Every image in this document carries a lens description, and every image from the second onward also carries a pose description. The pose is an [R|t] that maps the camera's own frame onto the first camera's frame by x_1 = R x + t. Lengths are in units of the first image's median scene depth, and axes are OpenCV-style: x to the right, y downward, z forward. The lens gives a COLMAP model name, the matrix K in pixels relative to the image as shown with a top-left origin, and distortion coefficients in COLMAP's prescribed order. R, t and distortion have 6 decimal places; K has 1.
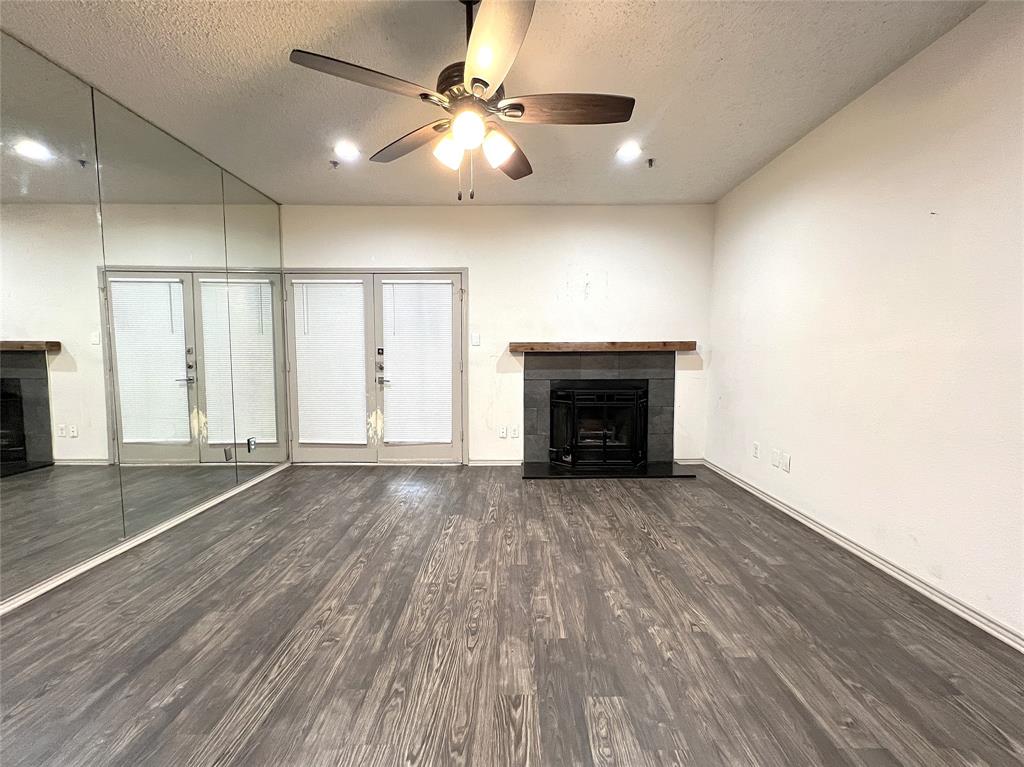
lens RADIAL K [[416.3, 0, 514.6], [0, 416.3, 385.1], [0, 0, 1]] dist [-0.001552, 0.000235]
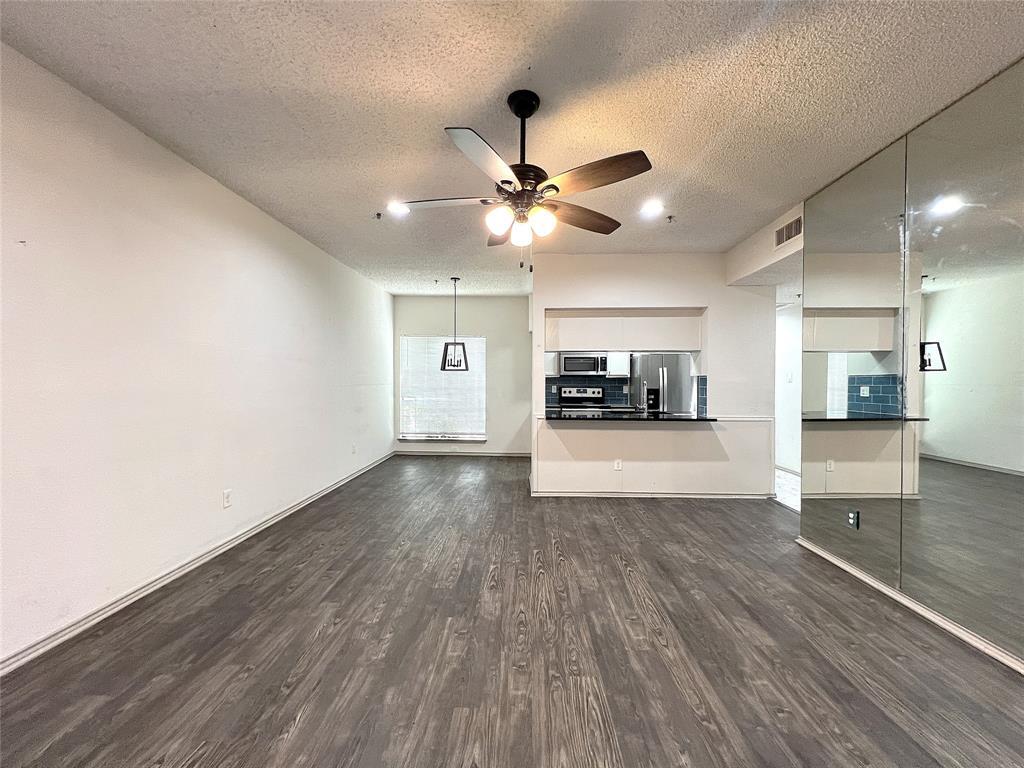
lens RADIAL K [[411.6, 0, 516.1], [0, 411.6, 385.5], [0, 0, 1]] dist [-0.001271, 0.000138]
pose [[-0.999568, -0.002801, 0.029264, -0.051662], [-0.000112, 0.995805, 0.091502, -0.091911], [-0.029397, 0.091459, -0.995375, 0.947836]]
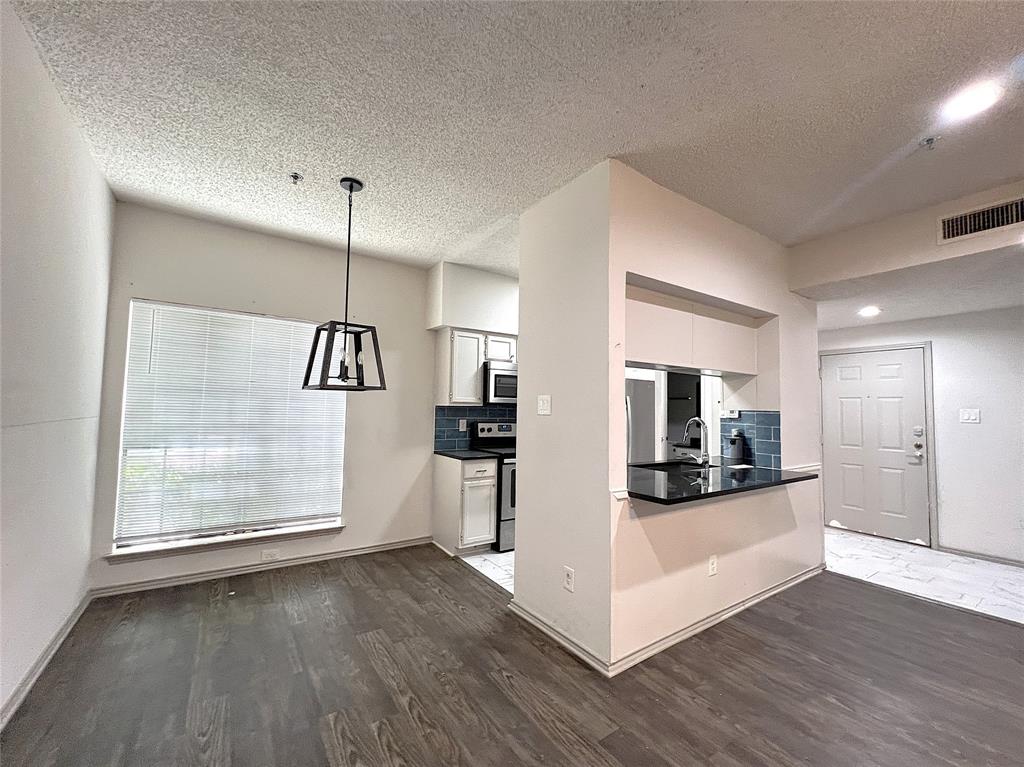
lens RADIAL K [[416.3, 0, 514.6], [0, 416.3, 385.1], [0, 0, 1]] dist [-0.001552, 0.000235]
pose [[-0.825670, -0.047638, -0.562139, 0.335405], [-0.063571, 0.997939, 0.008804, -0.041267], [0.560561, 0.043004, -0.826996, 0.196677]]
